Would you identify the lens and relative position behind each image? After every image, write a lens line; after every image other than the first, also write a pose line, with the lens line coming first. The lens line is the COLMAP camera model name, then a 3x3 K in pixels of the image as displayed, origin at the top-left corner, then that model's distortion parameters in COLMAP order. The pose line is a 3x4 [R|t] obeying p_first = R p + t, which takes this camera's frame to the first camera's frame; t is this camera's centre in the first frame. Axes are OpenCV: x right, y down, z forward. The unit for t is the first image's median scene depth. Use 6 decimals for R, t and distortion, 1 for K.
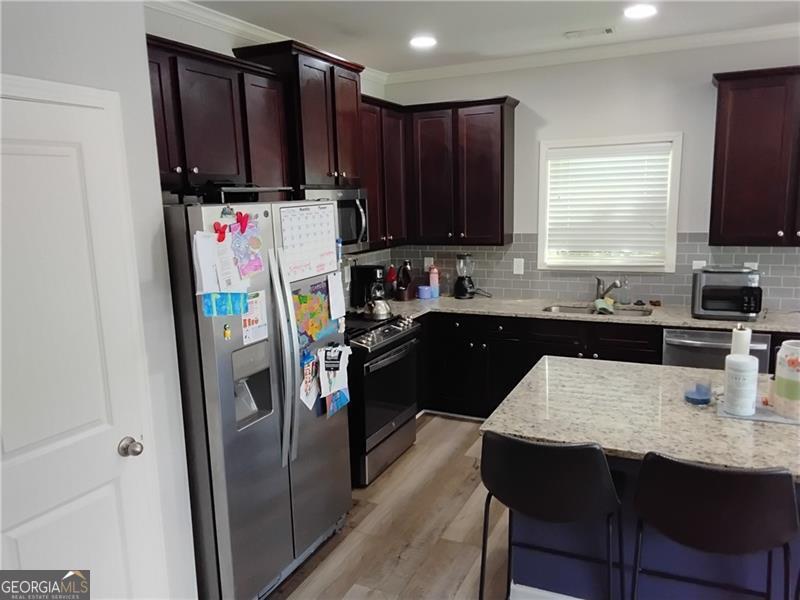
lens RADIAL K [[621.1, 0, 406.3], [0, 621.1, 301.1], [0, 0, 1]] dist [0.136932, -0.193608]
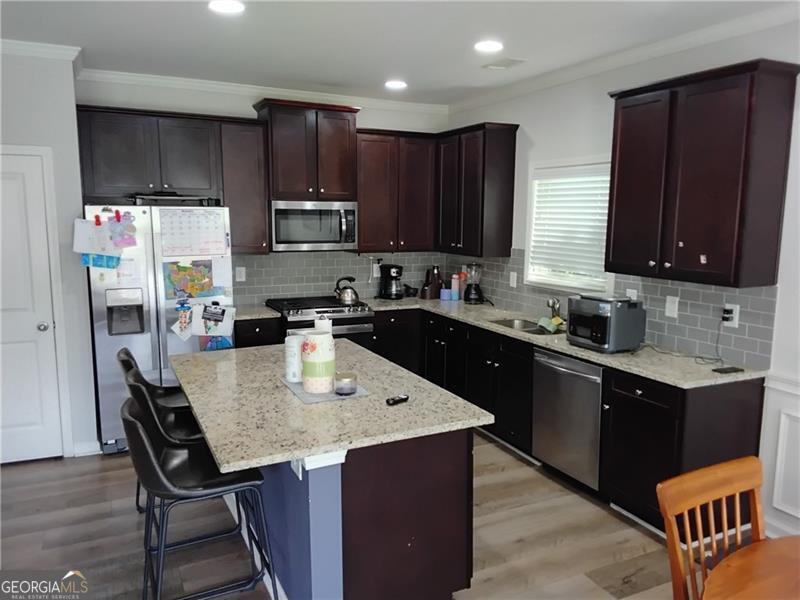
lens RADIAL K [[621.1, 0, 406.3], [0, 621.1, 301.1], [0, 0, 1]] dist [0.136932, -0.193608]
pose [[0.772940, 0.124098, -0.622225, 0.796706], [-0.137120, 0.990182, 0.027151, -0.026762], [0.619485, 0.064333, 0.782368, 0.073789]]
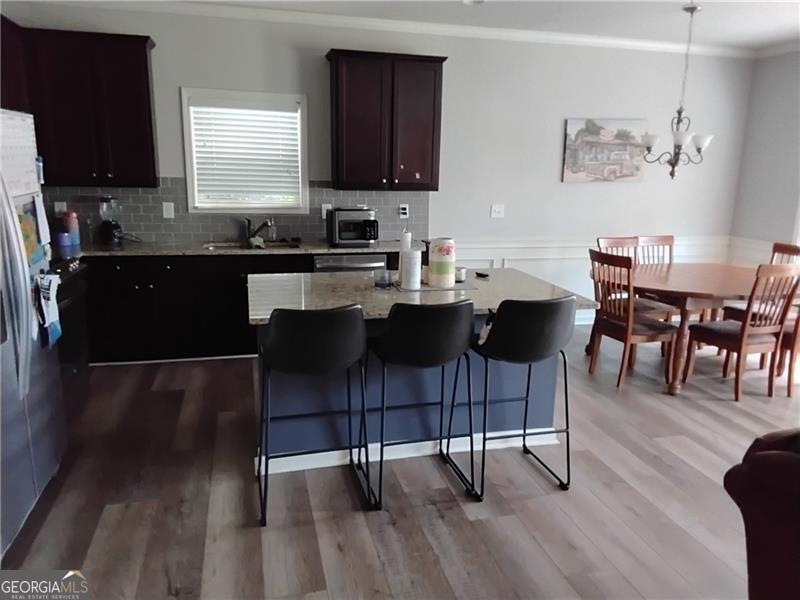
lens RADIAL K [[621.1, 0, 406.3], [0, 621.1, 301.1], [0, 0, 1]] dist [0.136932, -0.193608]
pose [[0.768636, -0.091709, 0.633079, -0.213895], [0.069355, 0.995783, 0.060046, 0.065145], [-0.635916, -0.002246, 0.771755, -0.048880]]
